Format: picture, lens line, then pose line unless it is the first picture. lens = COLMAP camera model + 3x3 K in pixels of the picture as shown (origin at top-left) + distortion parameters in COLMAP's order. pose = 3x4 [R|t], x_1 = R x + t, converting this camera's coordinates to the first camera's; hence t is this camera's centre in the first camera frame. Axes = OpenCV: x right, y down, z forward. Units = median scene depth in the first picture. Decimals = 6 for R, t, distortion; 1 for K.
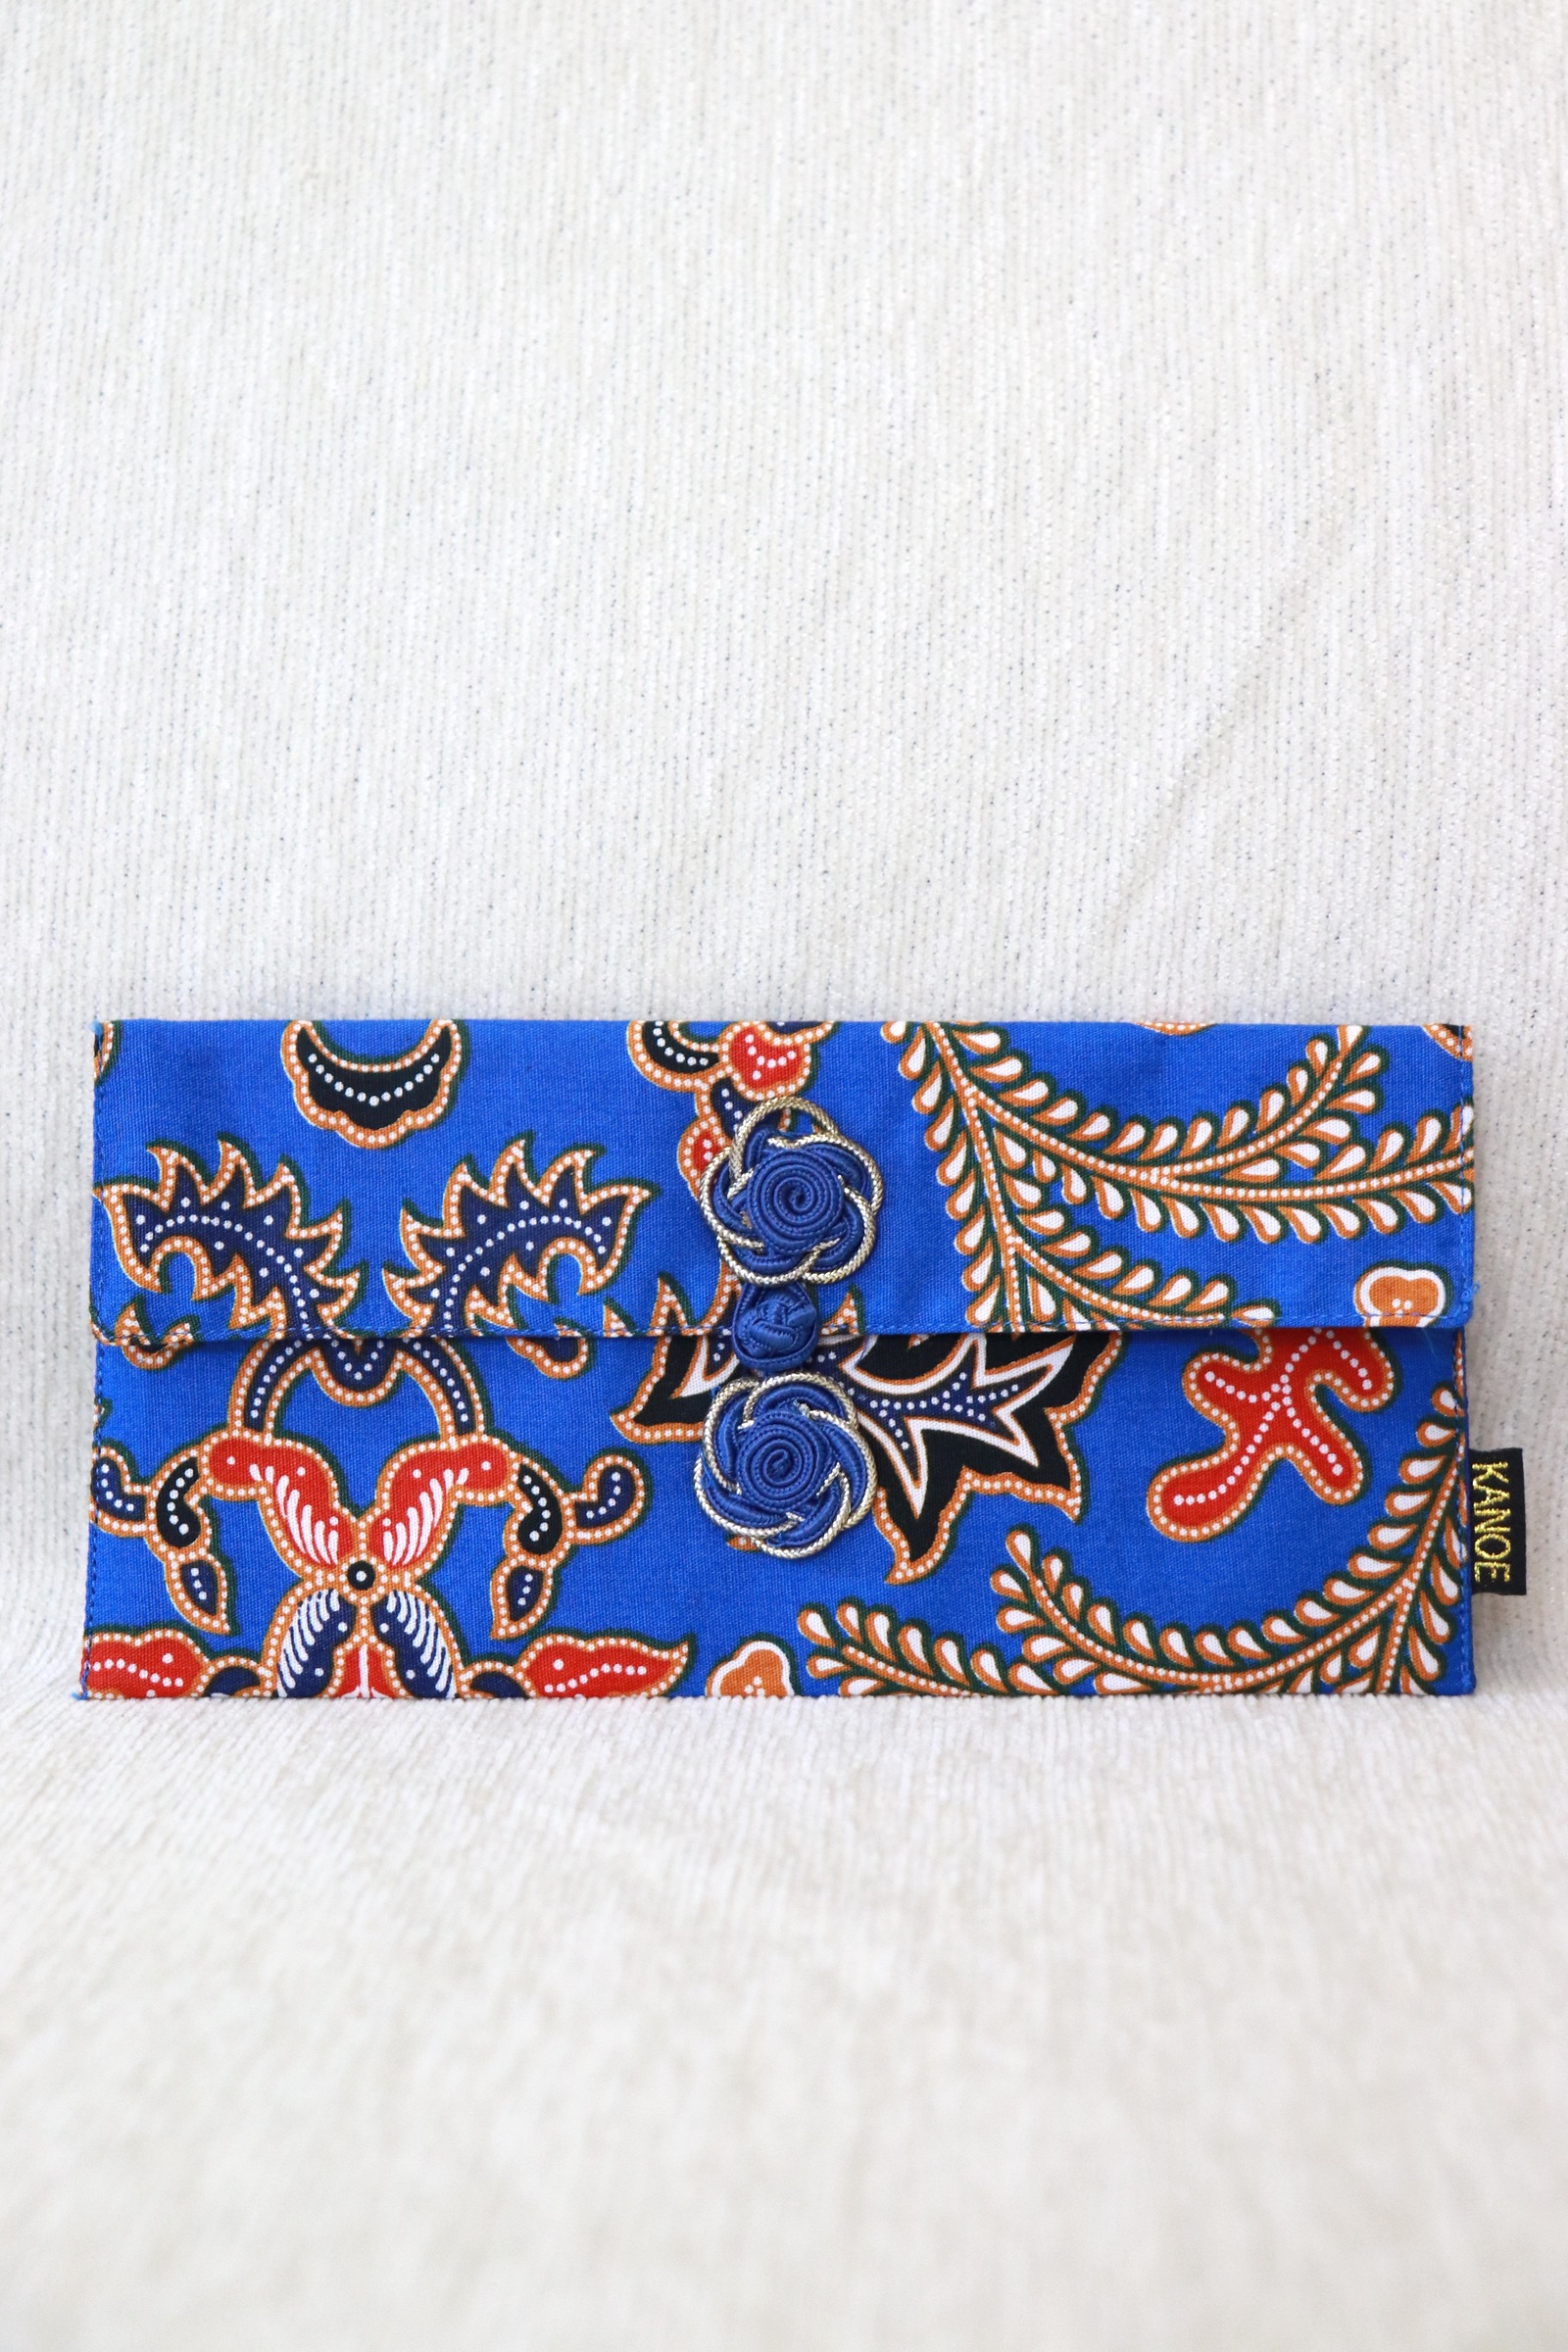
lens RADIAL K [[3931.8, 0, 787.3], [0, 3931.8, 1156.4], [0, 0, 1]] dist [0.045544, 0.000000]
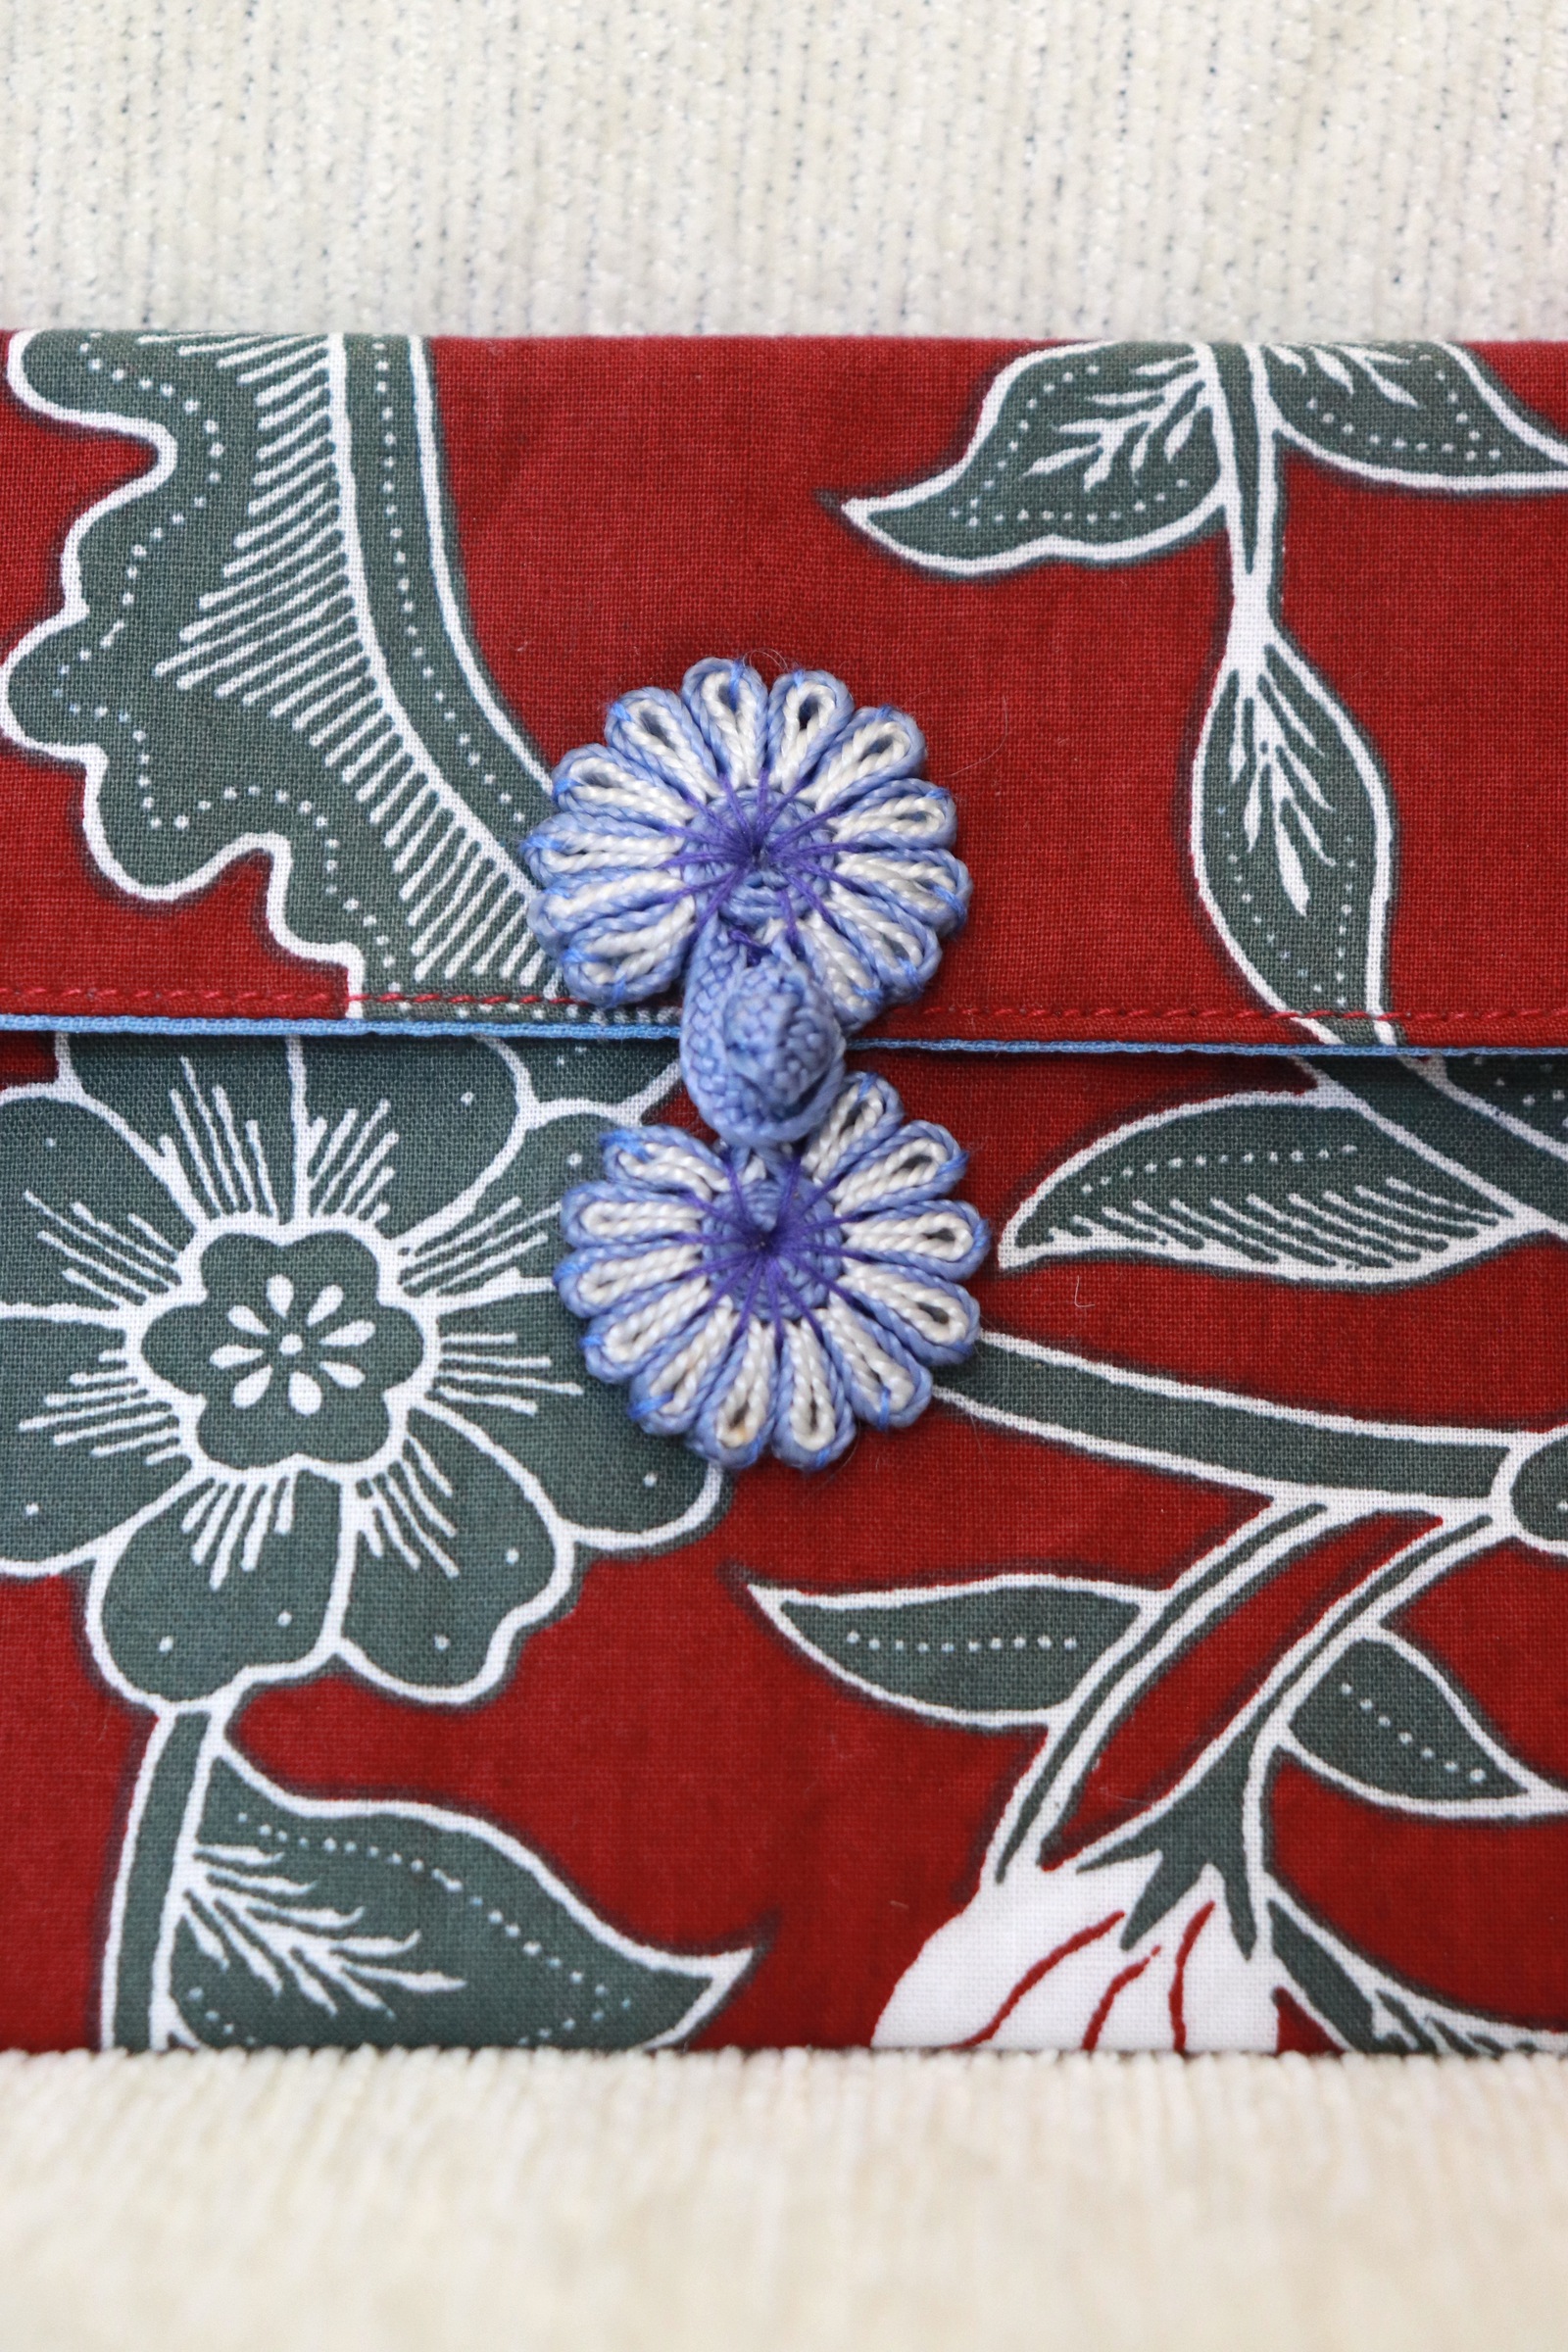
lens RADIAL K [[5482.6, 0, 822.5], [0, 5482.6, 1165.6], [0, 0, 1]] dist [0.204707, 0.000000]
pose [[0.999478, 0.002715, 0.032198, 0.016436], [-0.001354, 0.999107, -0.042219, 0.074030], [-0.032284, 0.042153, 0.998589, 0.438674]]
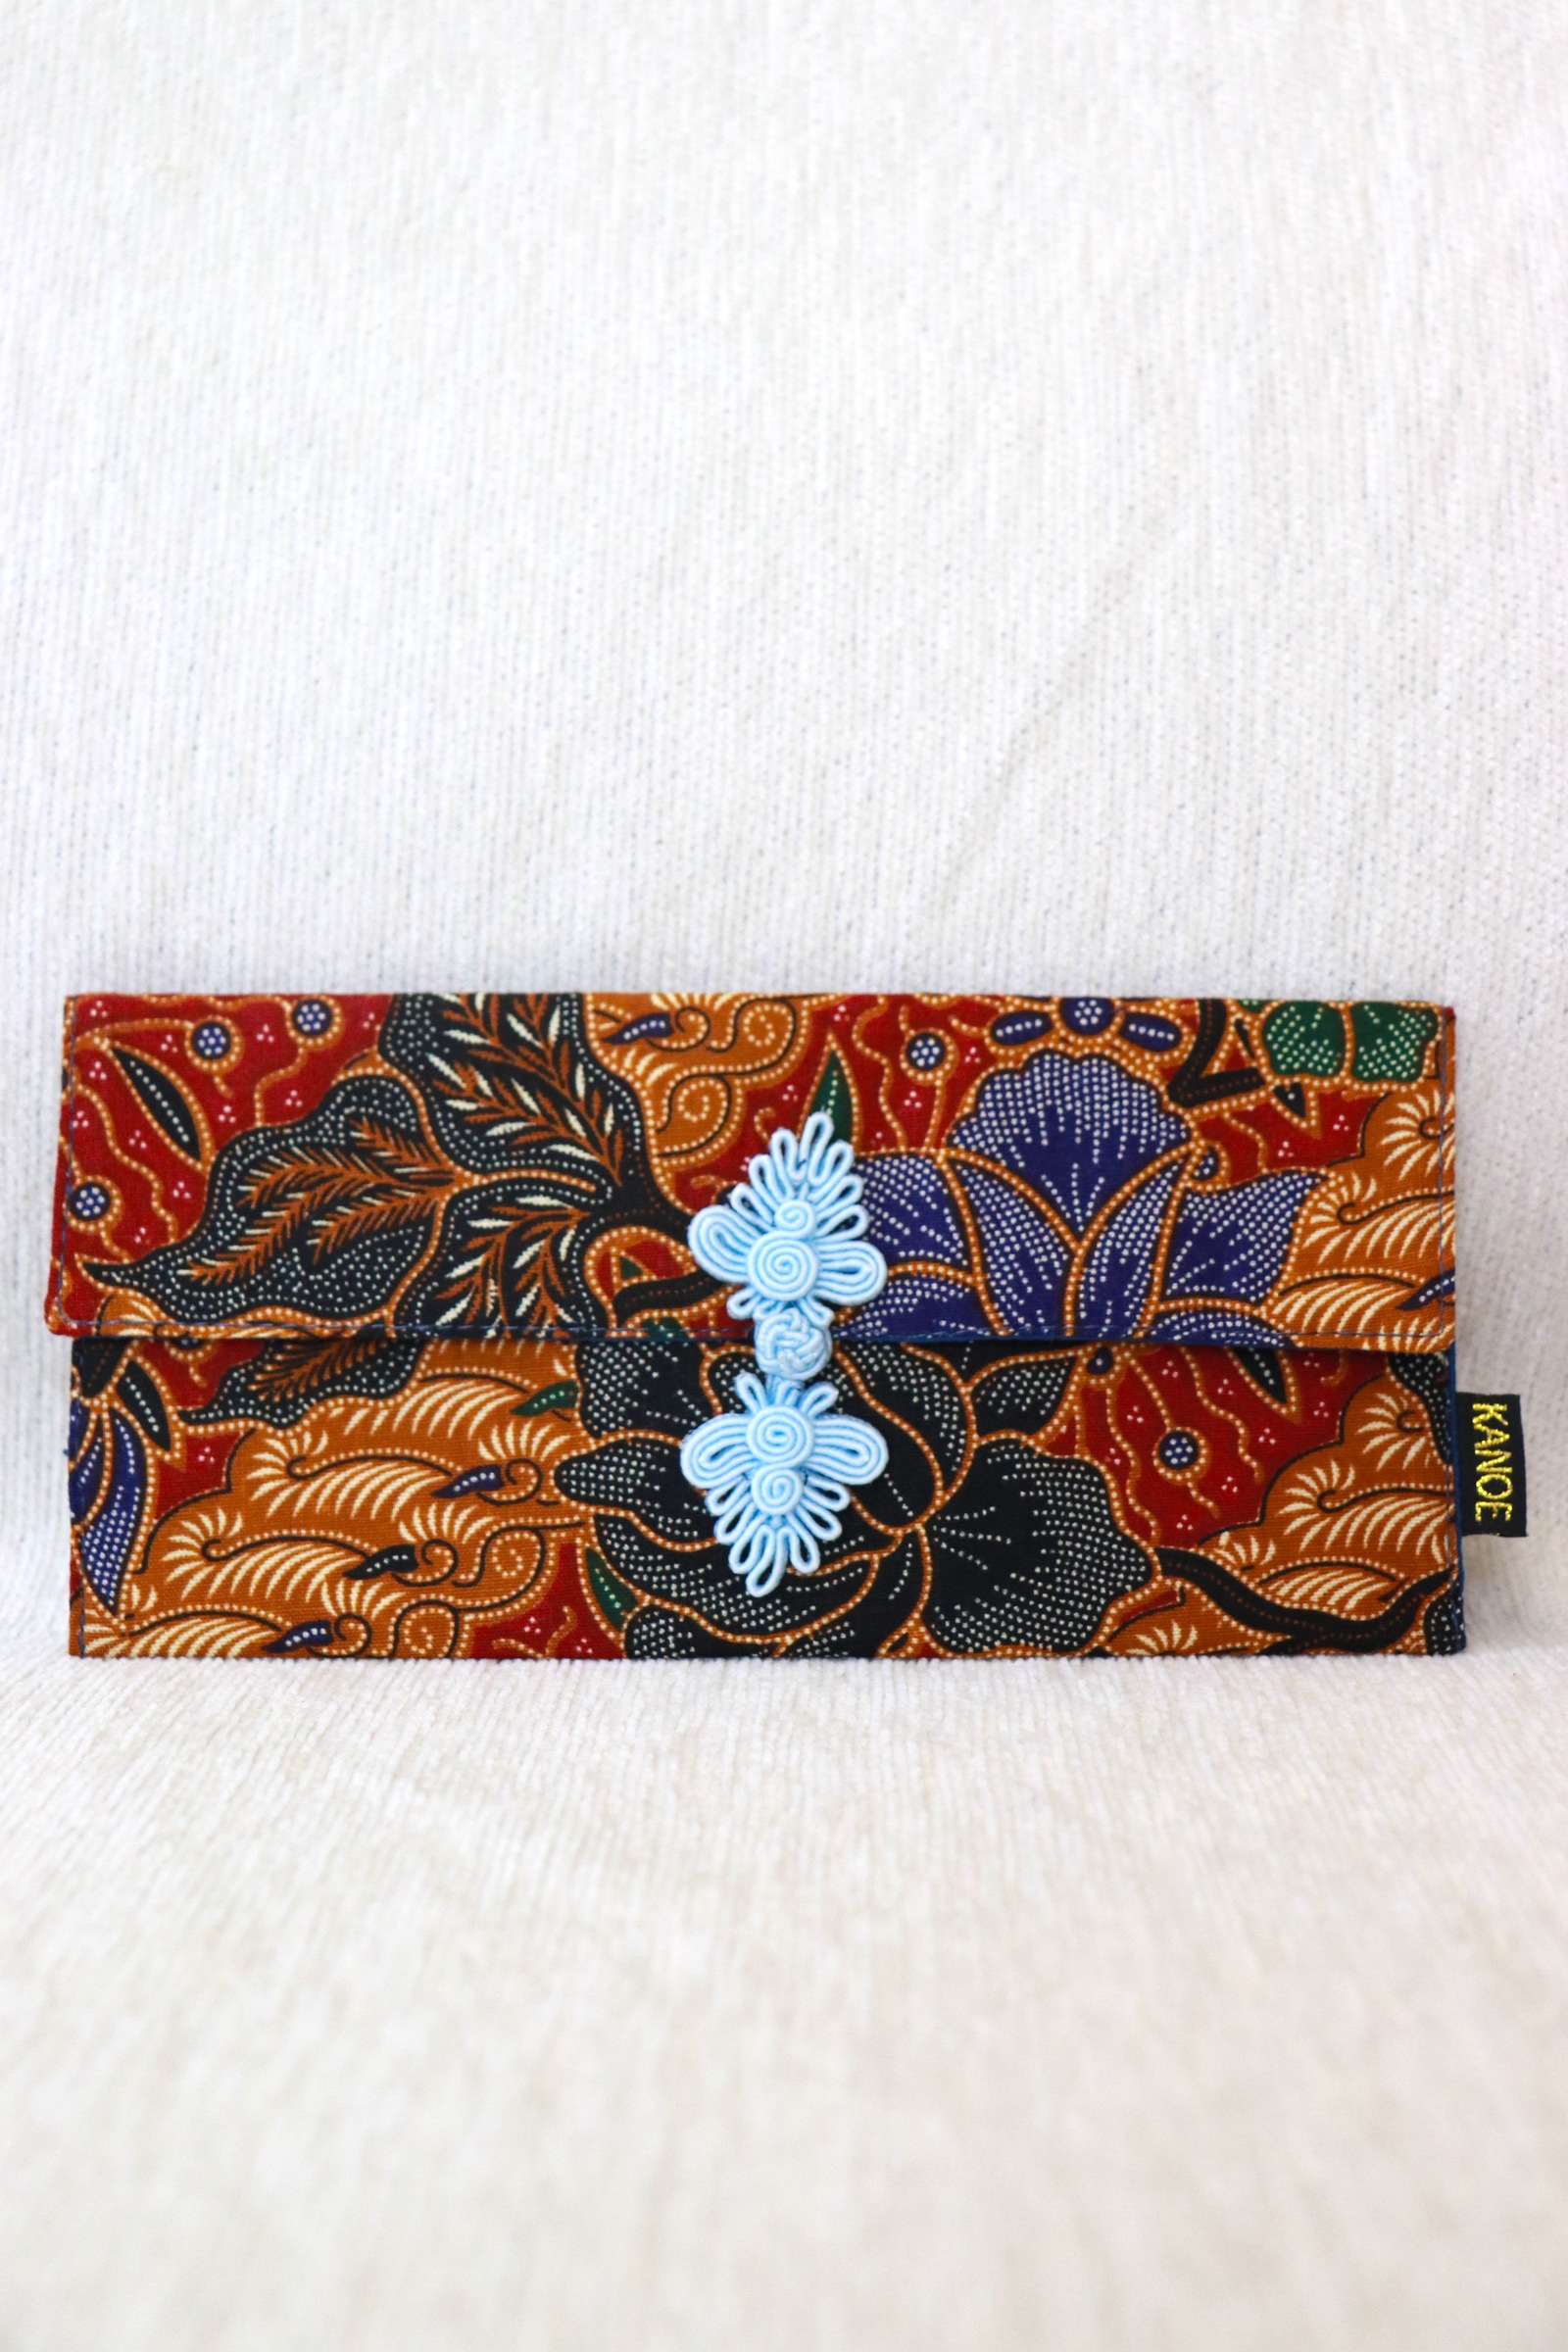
lens RADIAL K [[3139.9, 0, 797.5], [0, 3139.9, 1166.4], [0, 0, 1]] dist [-0.042744, 0.000000]
pose [[0.999261, 0.003870, 0.038255, 0.014700], [-0.003627, 0.999973, -0.006401, 0.016342], [-0.038279, 0.006258, 0.999247, 0.191549]]
